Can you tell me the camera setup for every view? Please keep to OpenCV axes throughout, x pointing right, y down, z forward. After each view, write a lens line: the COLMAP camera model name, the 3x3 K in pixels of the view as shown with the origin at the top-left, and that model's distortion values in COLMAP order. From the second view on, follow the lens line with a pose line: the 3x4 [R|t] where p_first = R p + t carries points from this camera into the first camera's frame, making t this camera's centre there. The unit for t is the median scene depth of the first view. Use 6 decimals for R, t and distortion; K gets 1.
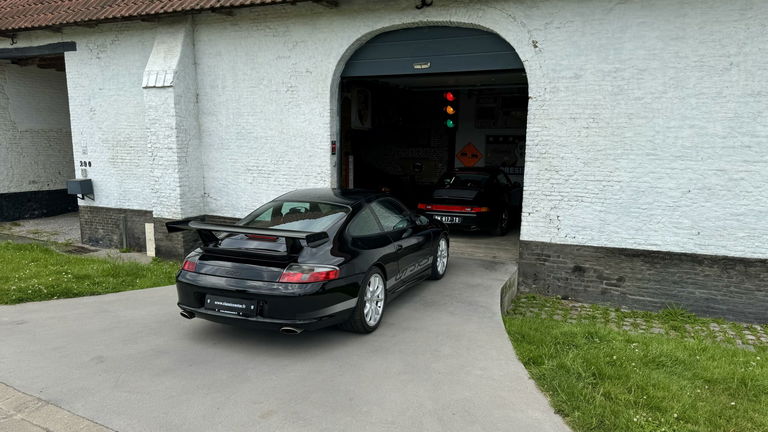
lens RADIAL K [[516.3, 0, 386.0], [0, 516.3, 228.5], [0, 0, 1]] dist [0.059918, -0.061167]
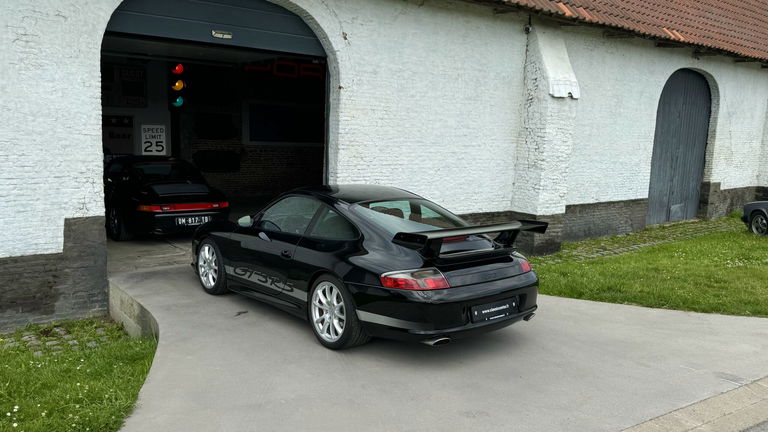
lens RADIAL K [[613.8, 0, 384.0], [0, 613.8, 216.0], [0, 0, 1]] dist [0.223626, -0.345025]
pose [[0.486595, -0.120547, 0.865271, -0.799729], [0.123560, 0.989975, 0.068435, -0.074929], [-0.864846, 0.073612, 0.496612, 0.344838]]
